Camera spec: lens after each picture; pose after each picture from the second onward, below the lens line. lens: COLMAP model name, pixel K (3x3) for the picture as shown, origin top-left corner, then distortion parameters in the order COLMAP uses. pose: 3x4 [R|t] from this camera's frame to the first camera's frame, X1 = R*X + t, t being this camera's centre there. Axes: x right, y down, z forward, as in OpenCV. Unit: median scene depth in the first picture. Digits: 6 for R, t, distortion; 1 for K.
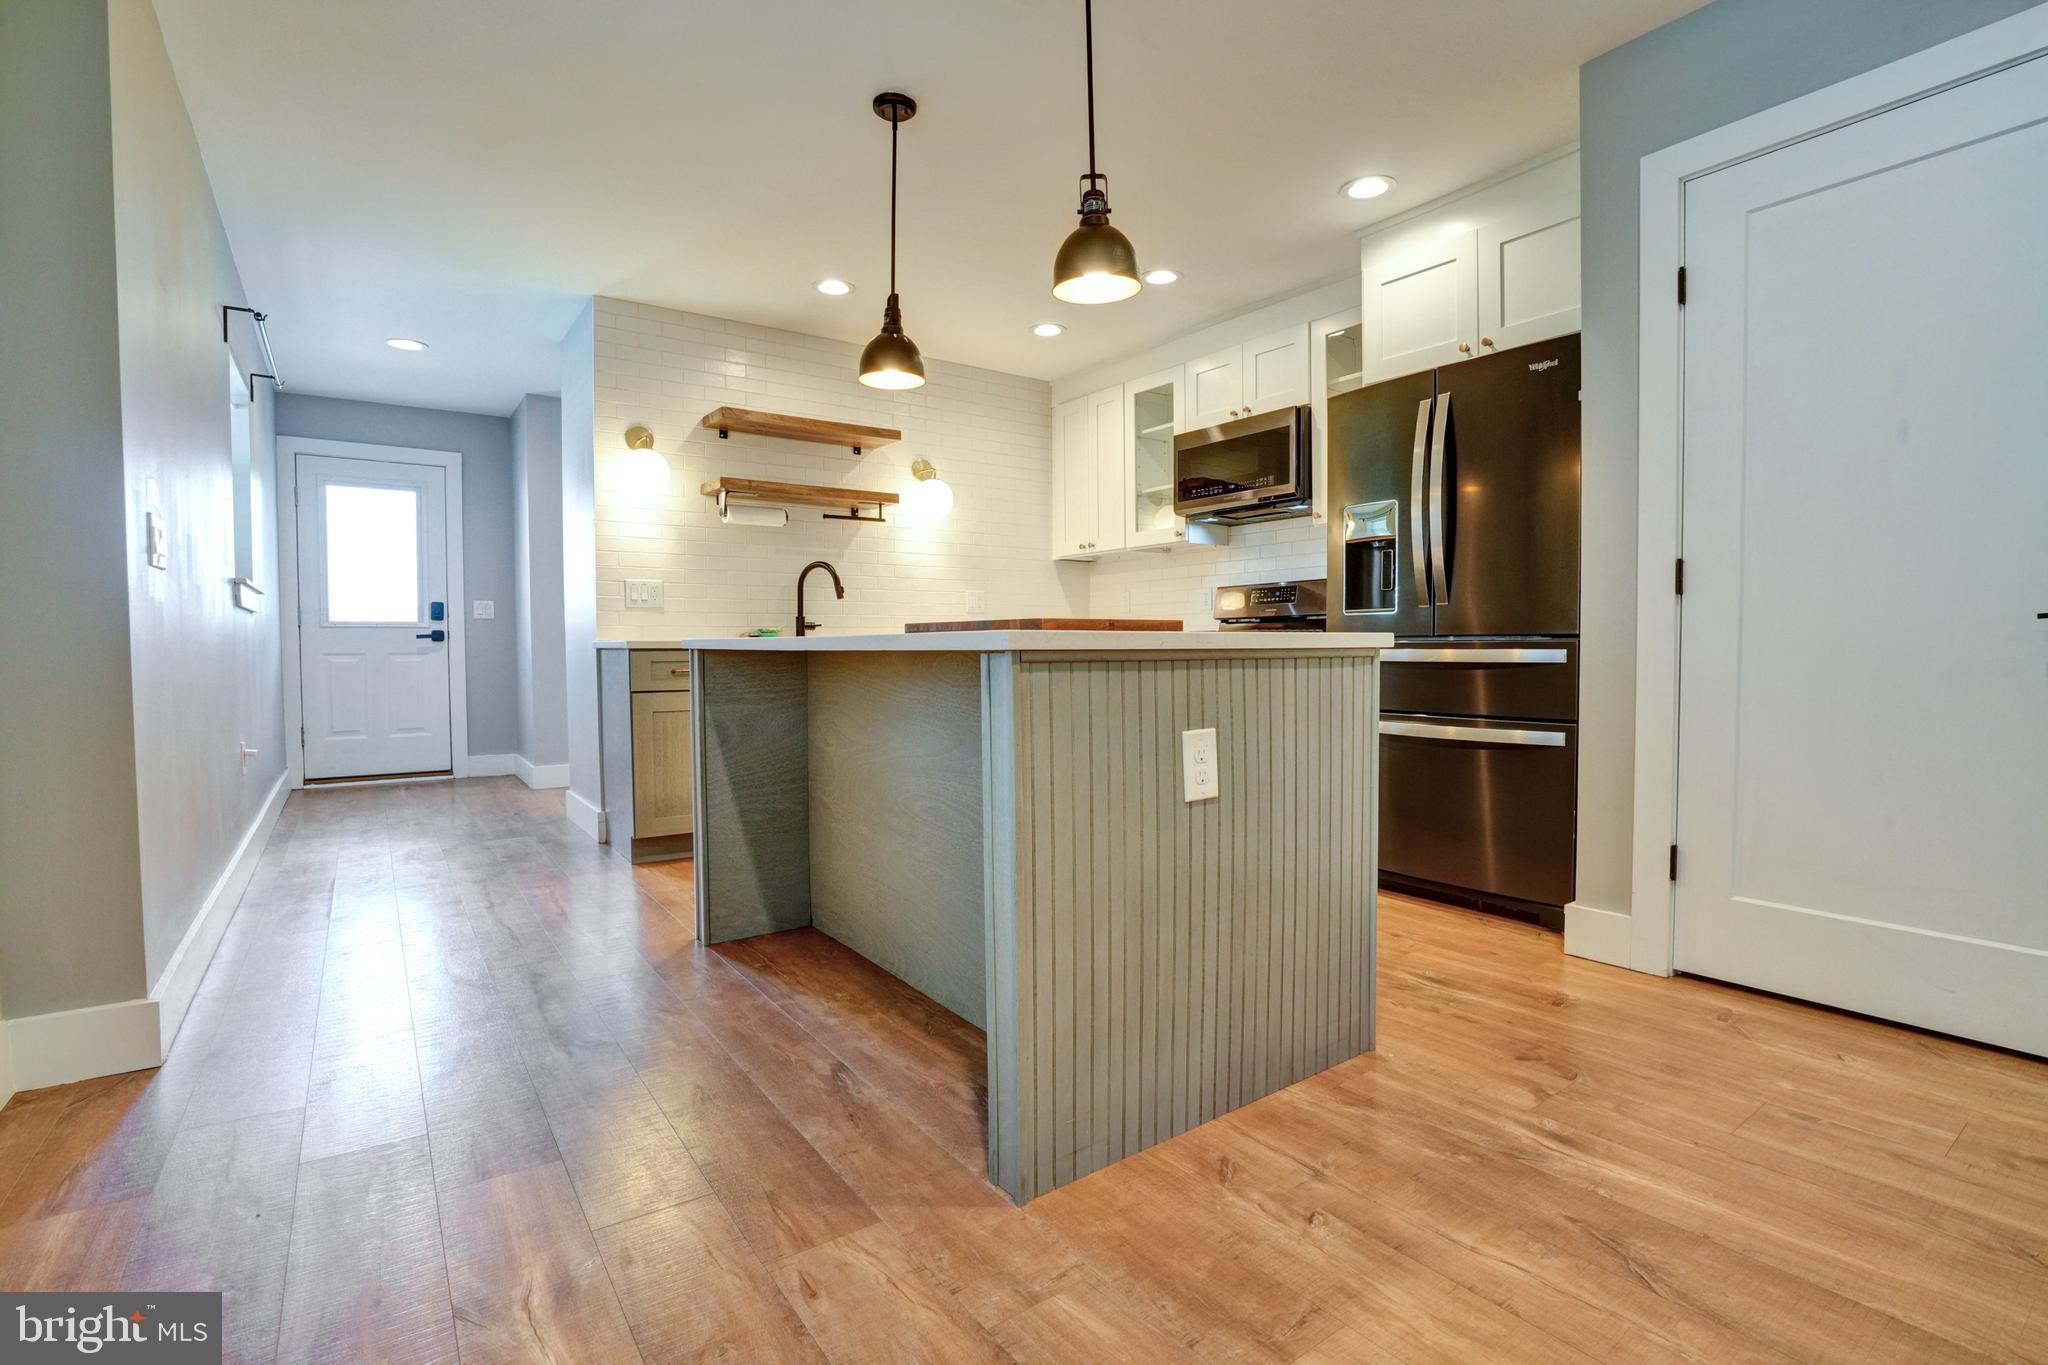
lens RADIAL K [[947.6, 0, 1021.0], [0, 947.6, 679.0], [0, 0, 1]] dist [-0.059934, 0.022697]
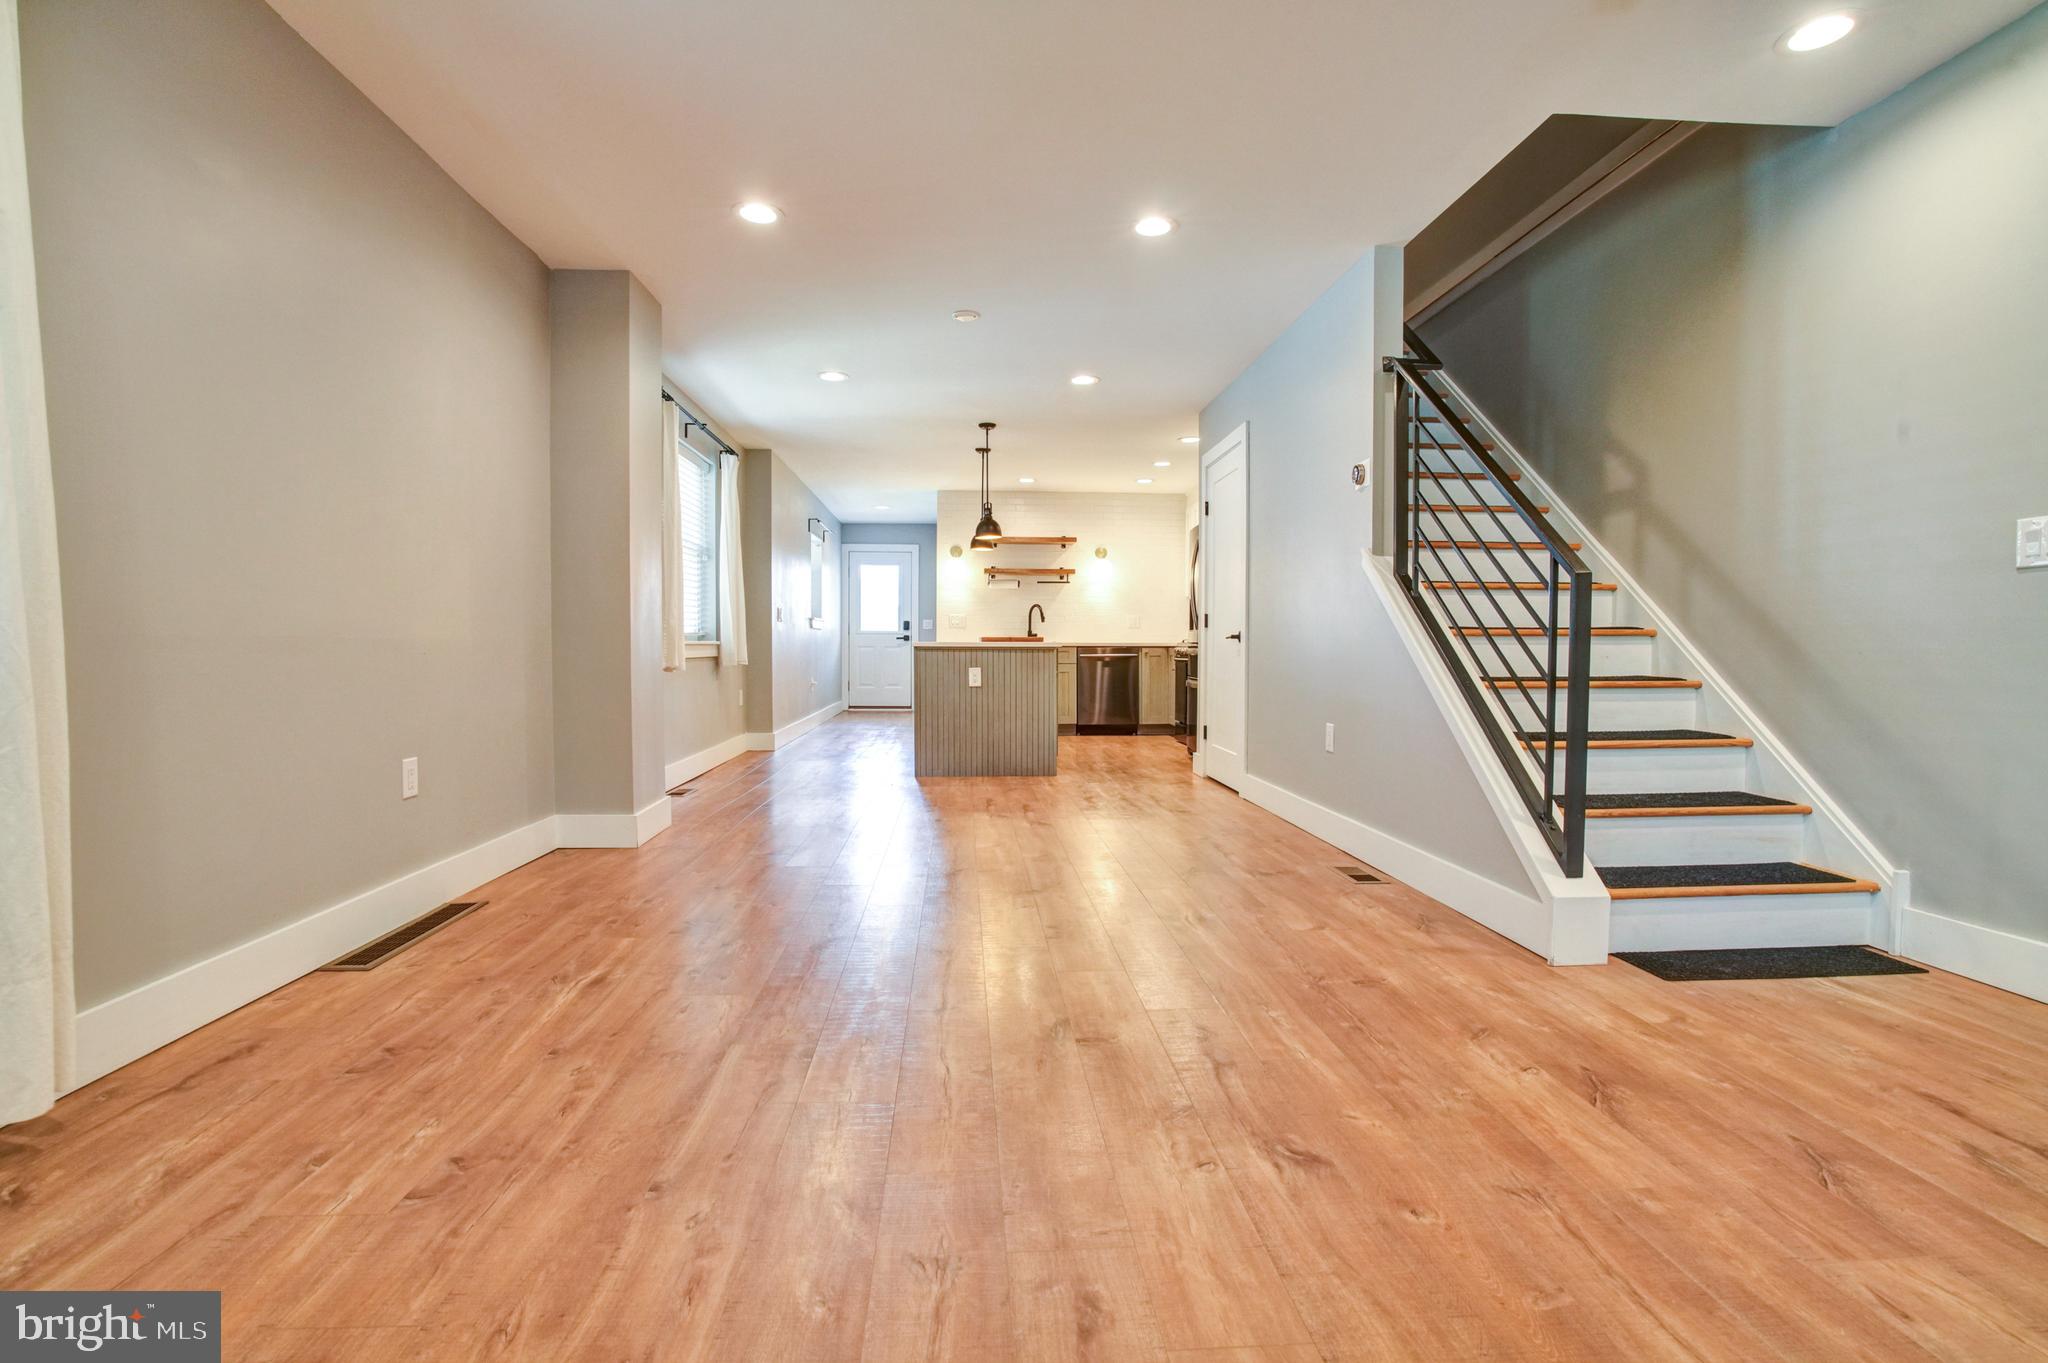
lens RADIAL K [[947.6, 0, 1021.0], [0, 947.6, 678.0], [0, 0, 1]] dist [-0.059934, 0.022697]
pose [[0.849767, 0.026997, -0.526467, 0.860834], [-0.026357, 0.999615, 0.008717, 0.019774], [0.526499, 0.006469, 0.850151, -0.784507]]
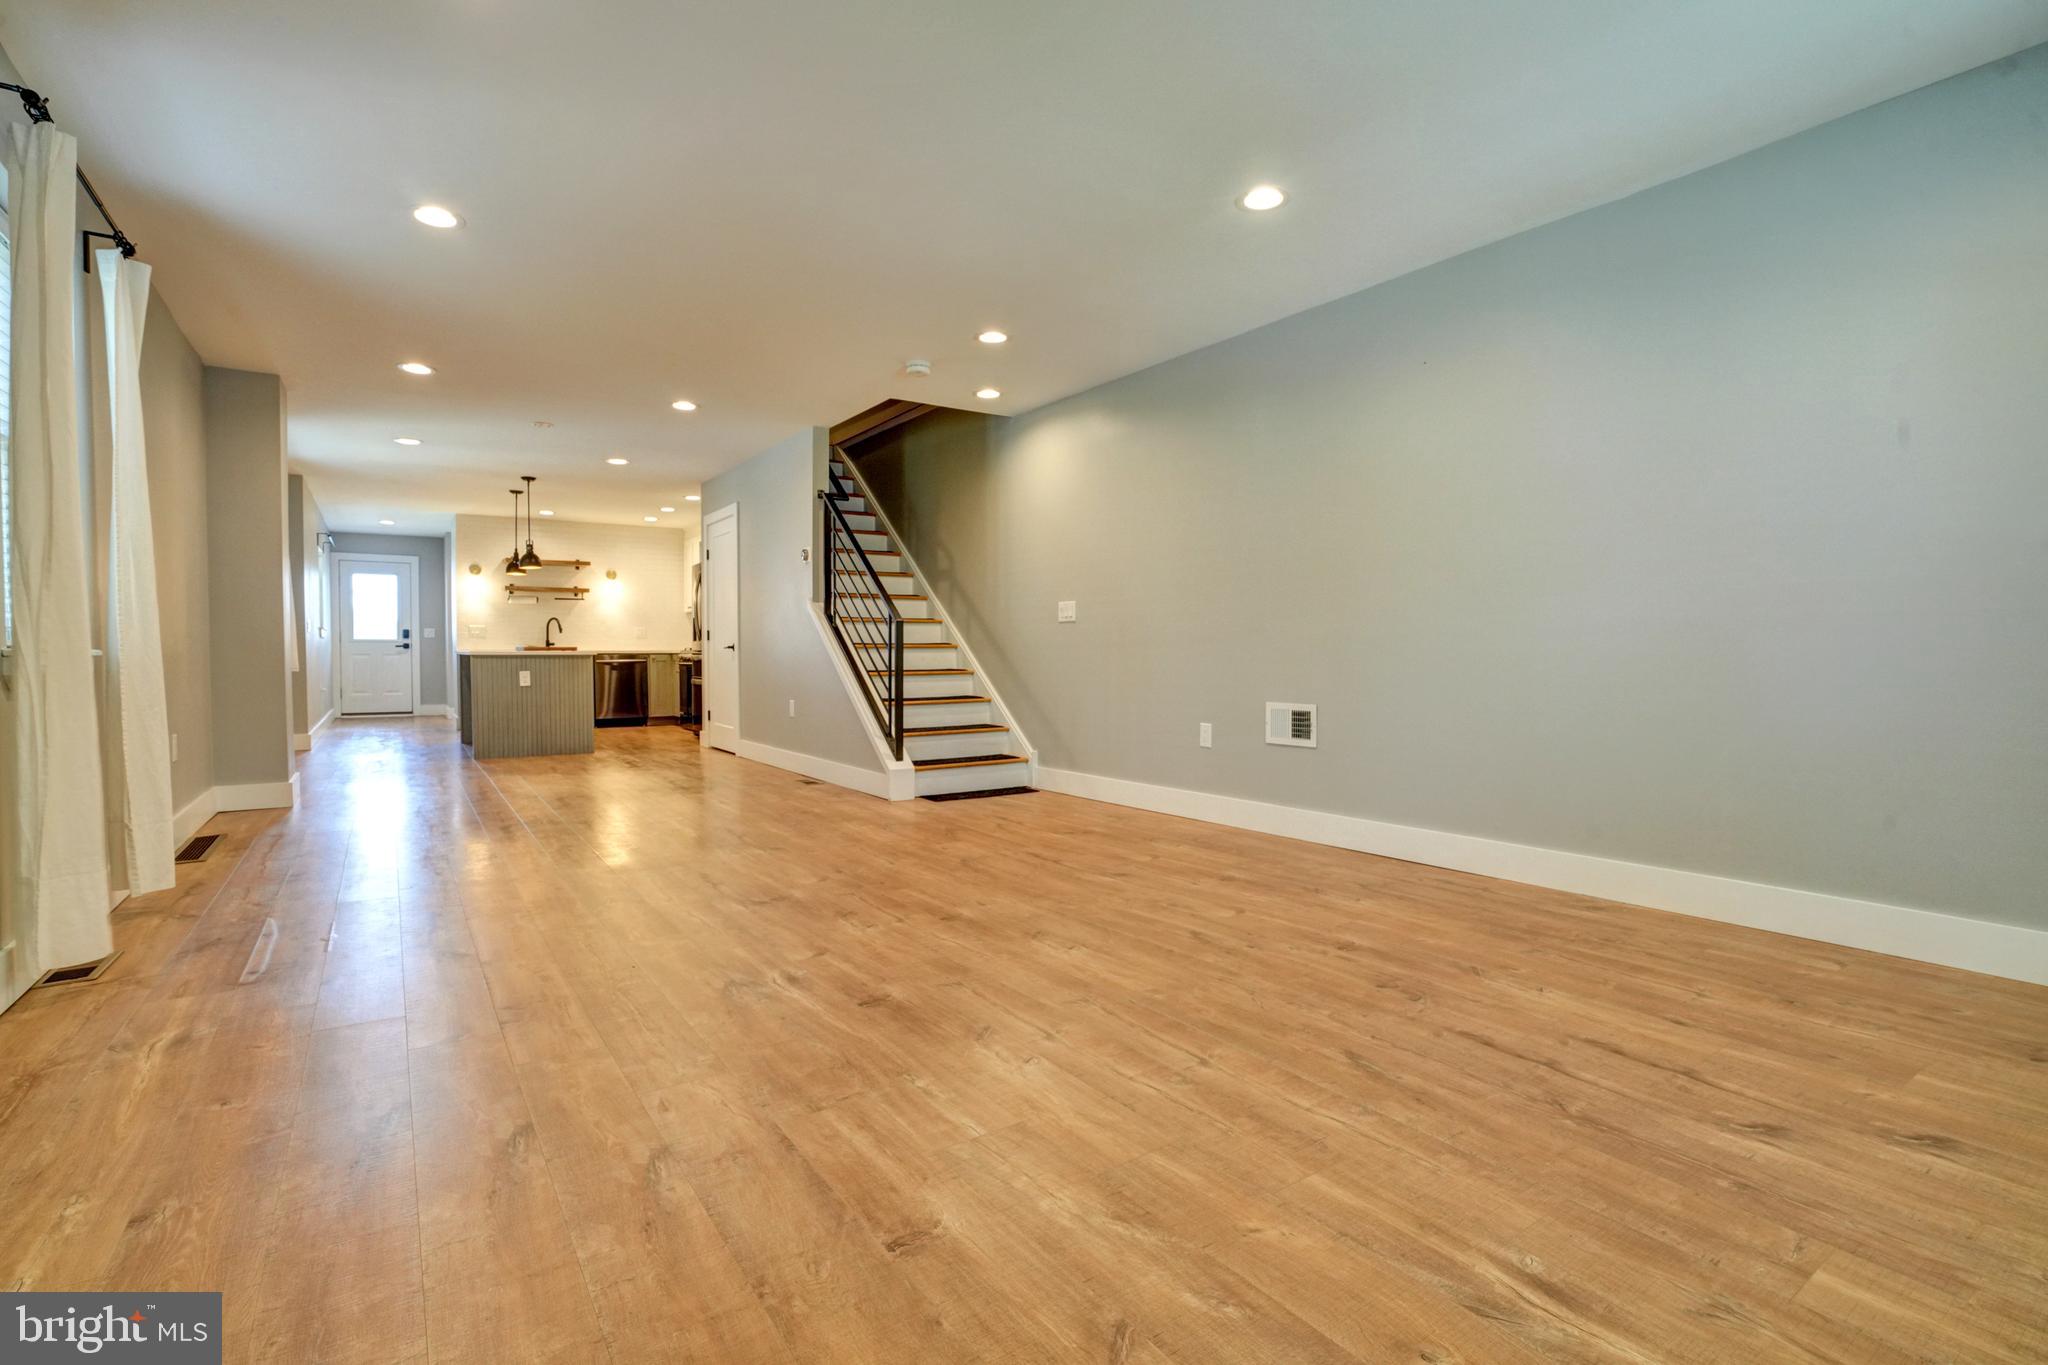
lens RADIAL K [[947.6, 0, 1021.0], [0, 947.6, 679.0], [0, 0, 1]] dist [-0.059934, 0.022697]
pose [[0.999720, 0.008943, -0.021927, 1.037786], [-0.009072, 0.999942, -0.005821, 0.035120], [0.021874, 0.006018, 0.999743, -1.361419]]
